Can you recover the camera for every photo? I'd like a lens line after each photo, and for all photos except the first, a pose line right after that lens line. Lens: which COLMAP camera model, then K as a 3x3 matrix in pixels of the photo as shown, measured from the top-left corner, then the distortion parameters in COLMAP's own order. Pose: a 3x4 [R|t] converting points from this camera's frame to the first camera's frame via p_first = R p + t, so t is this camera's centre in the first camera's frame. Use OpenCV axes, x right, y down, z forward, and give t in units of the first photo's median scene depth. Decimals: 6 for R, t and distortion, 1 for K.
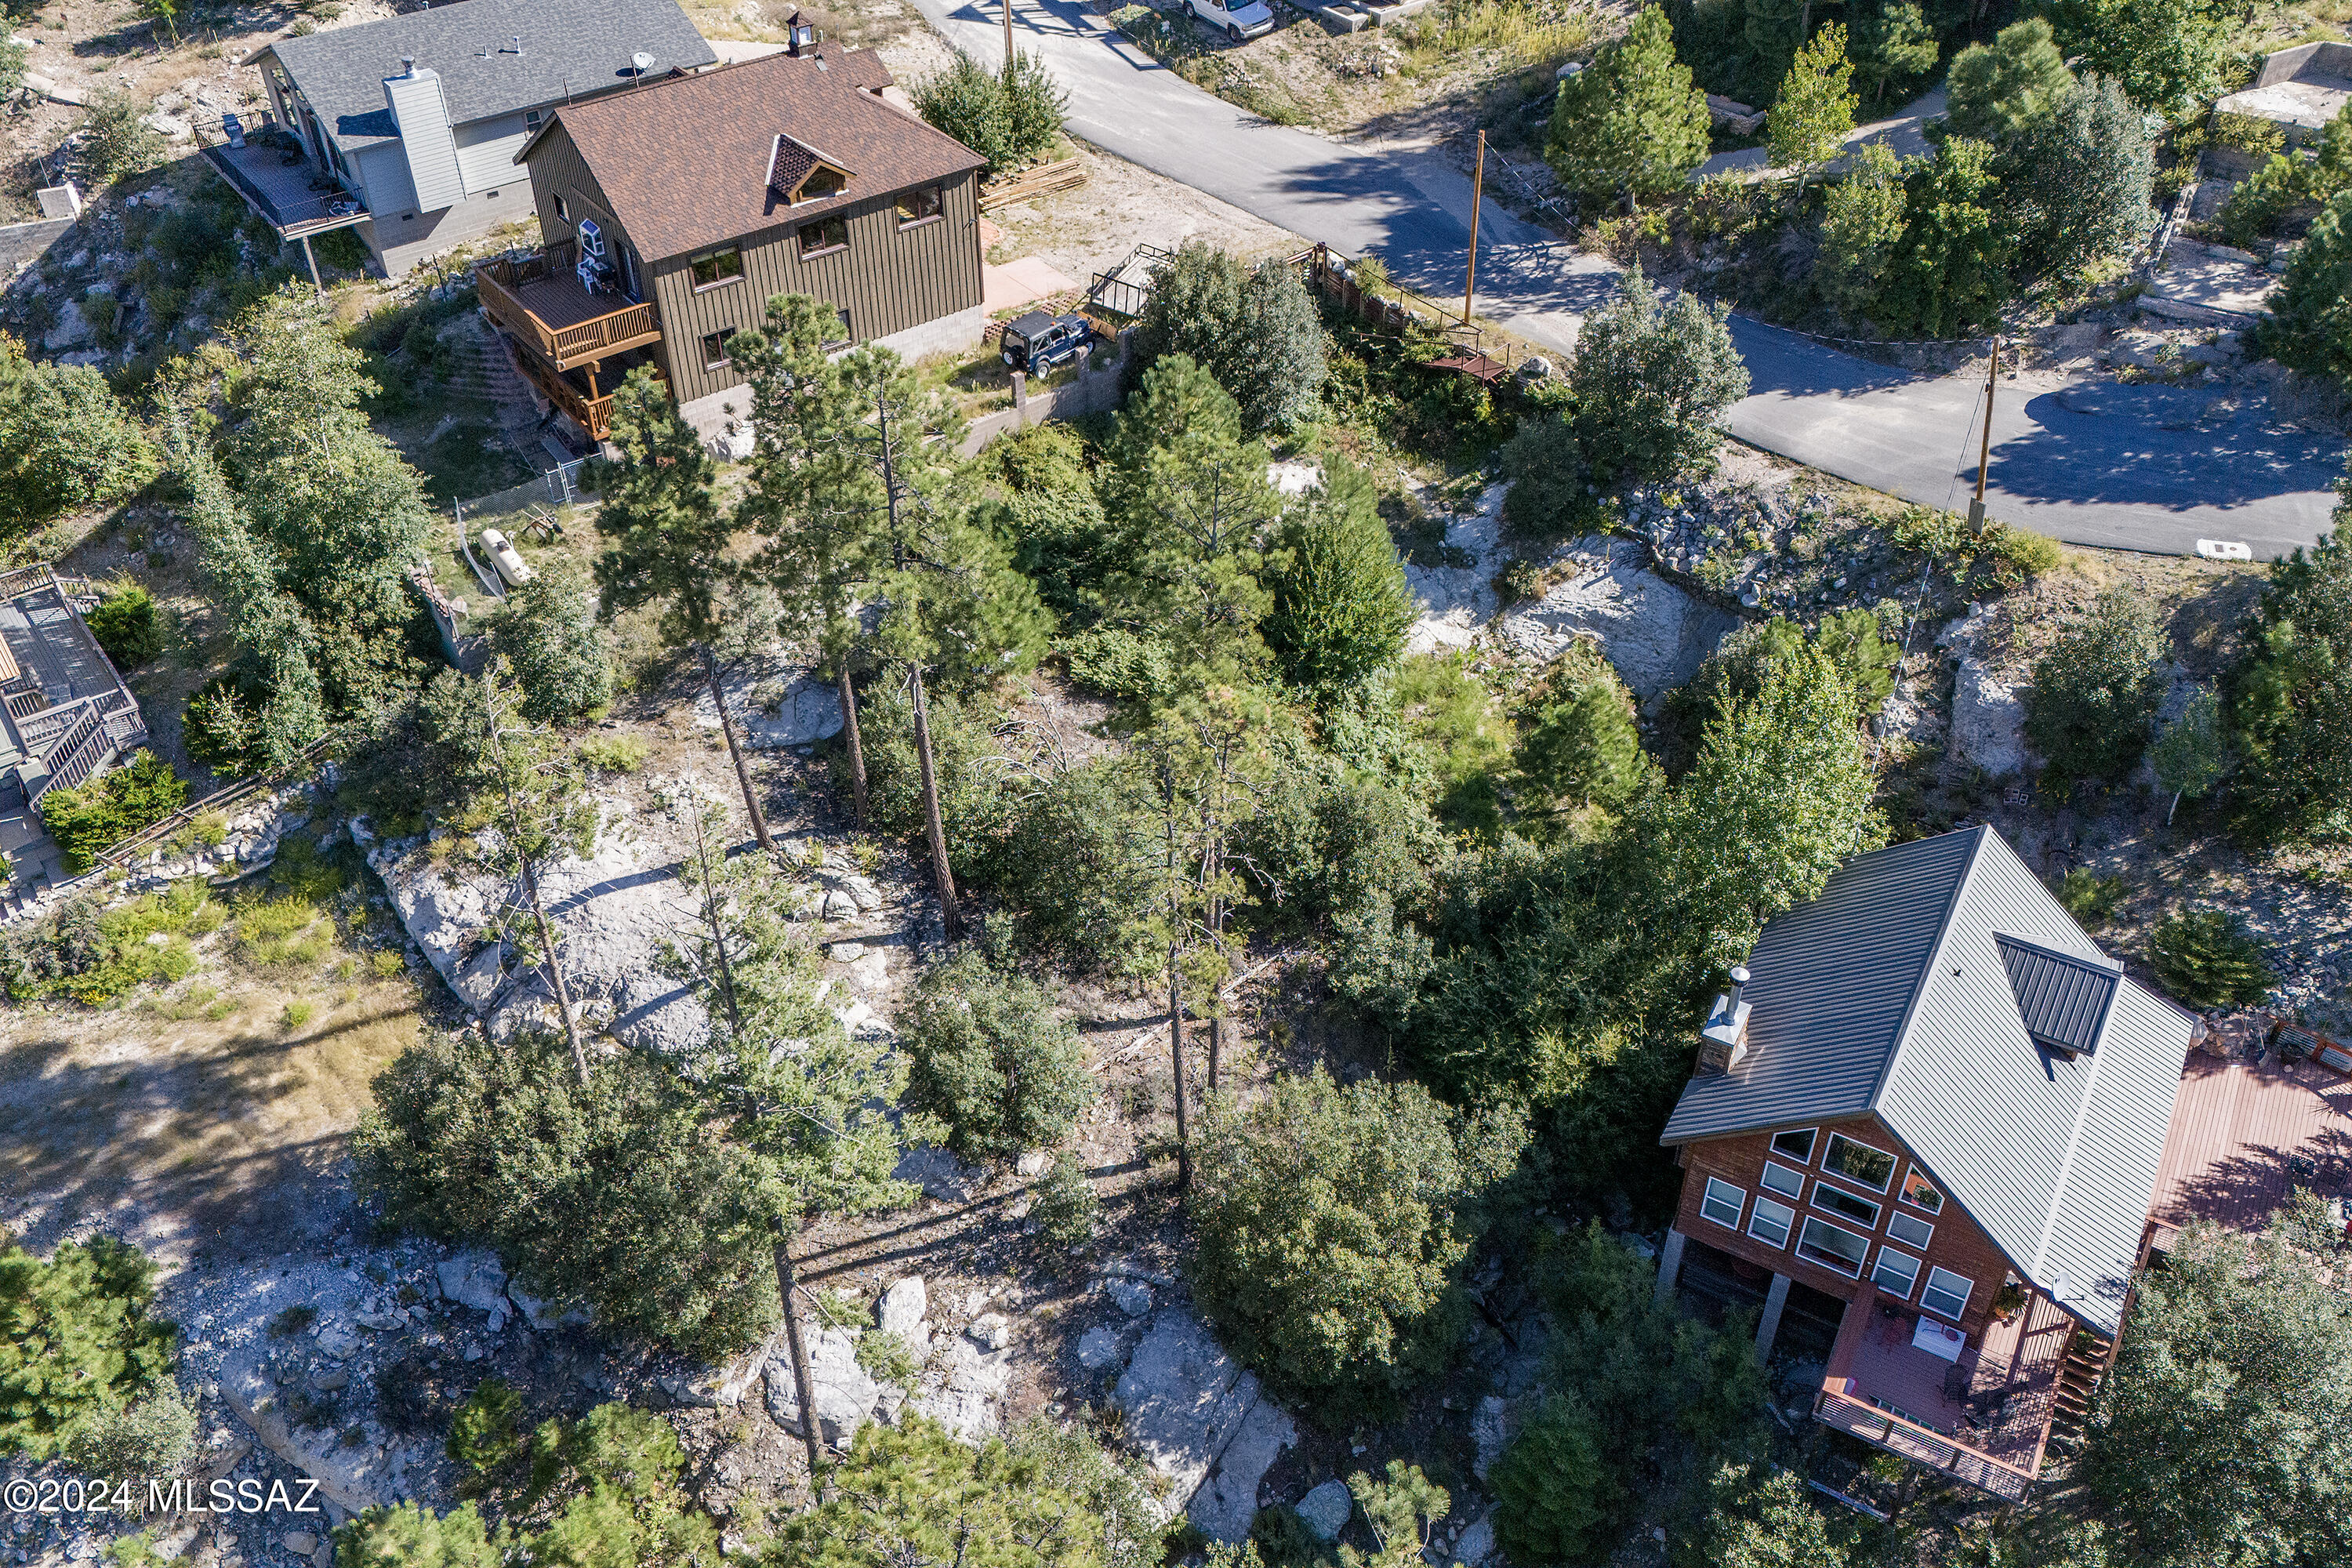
lens RADIAL K [[2052.2, 0, 1176.0], [0, 2052.2, 784.0], [0, 0, 1]] dist [0.067372, -0.040647]
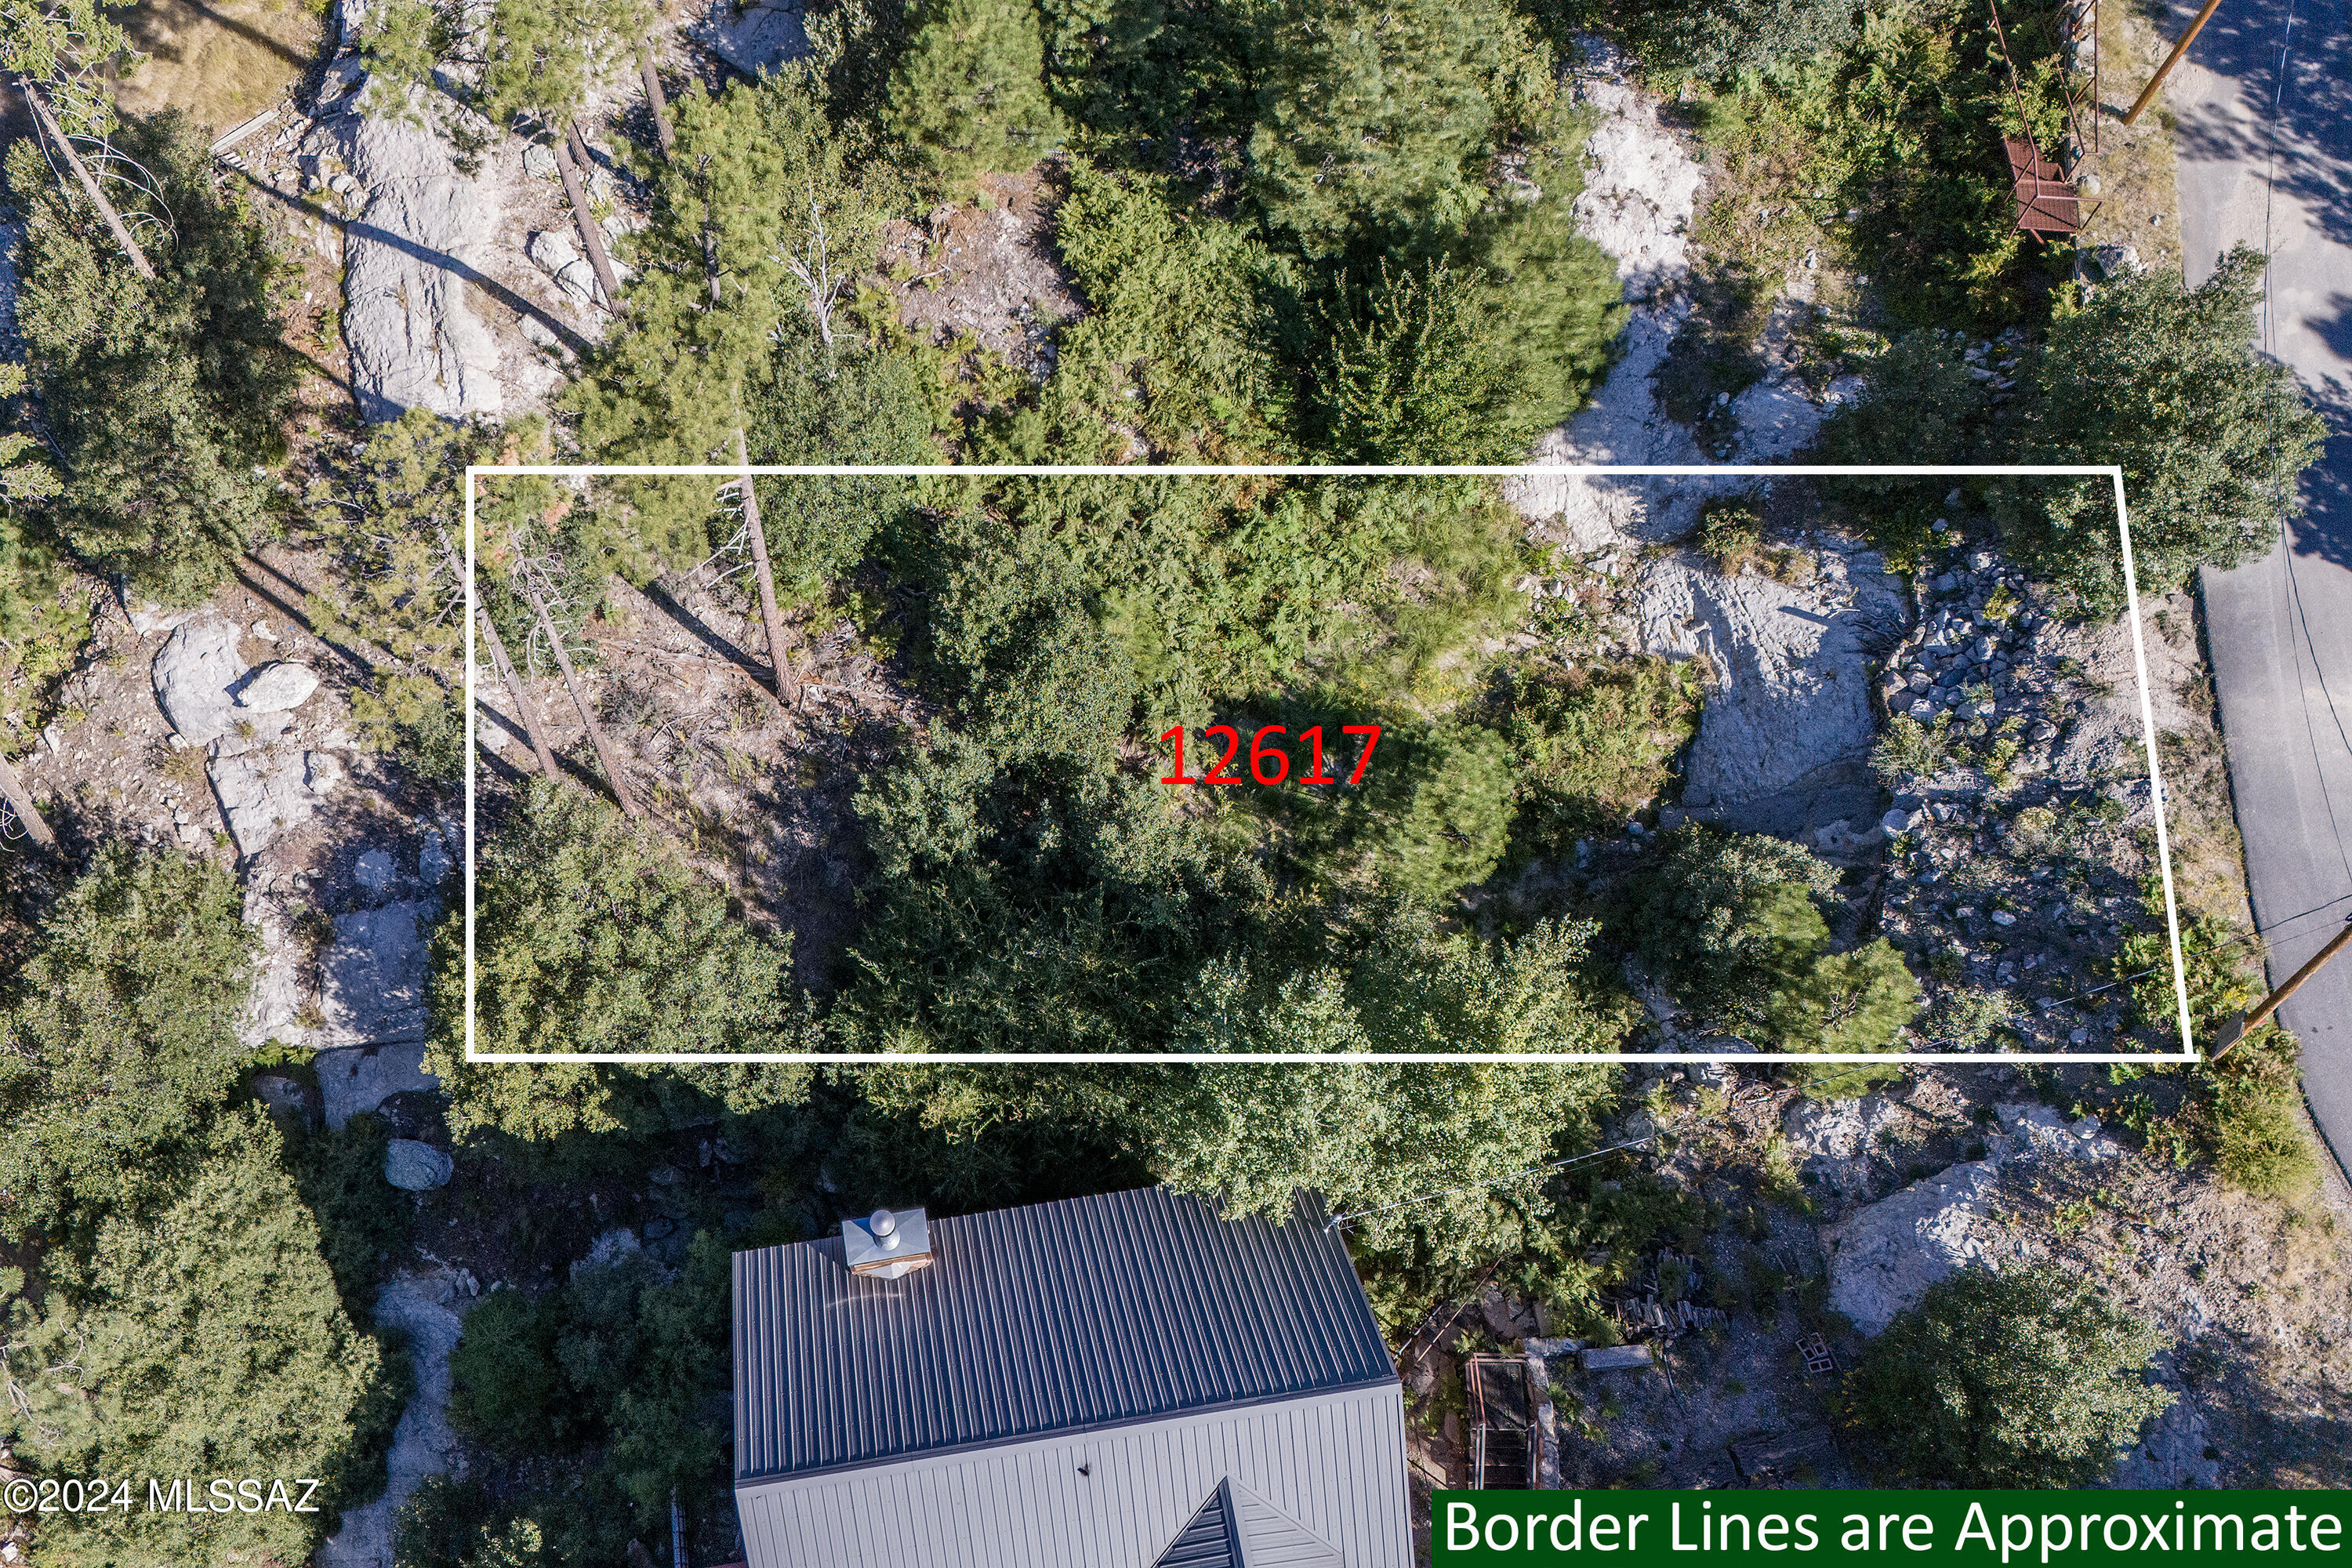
lens RADIAL K [[2056.2, 0, 973.1], [0, 2056.2, 780.5], [0, 0, 1]] dist [0.049644, -0.006668]
pose [[0.615082, 0.727679, -0.303574, 0.313234], [-0.496519, 0.656565, 0.567796, -0.337811], [0.612489, -0.198511, 0.765148, 0.397056]]
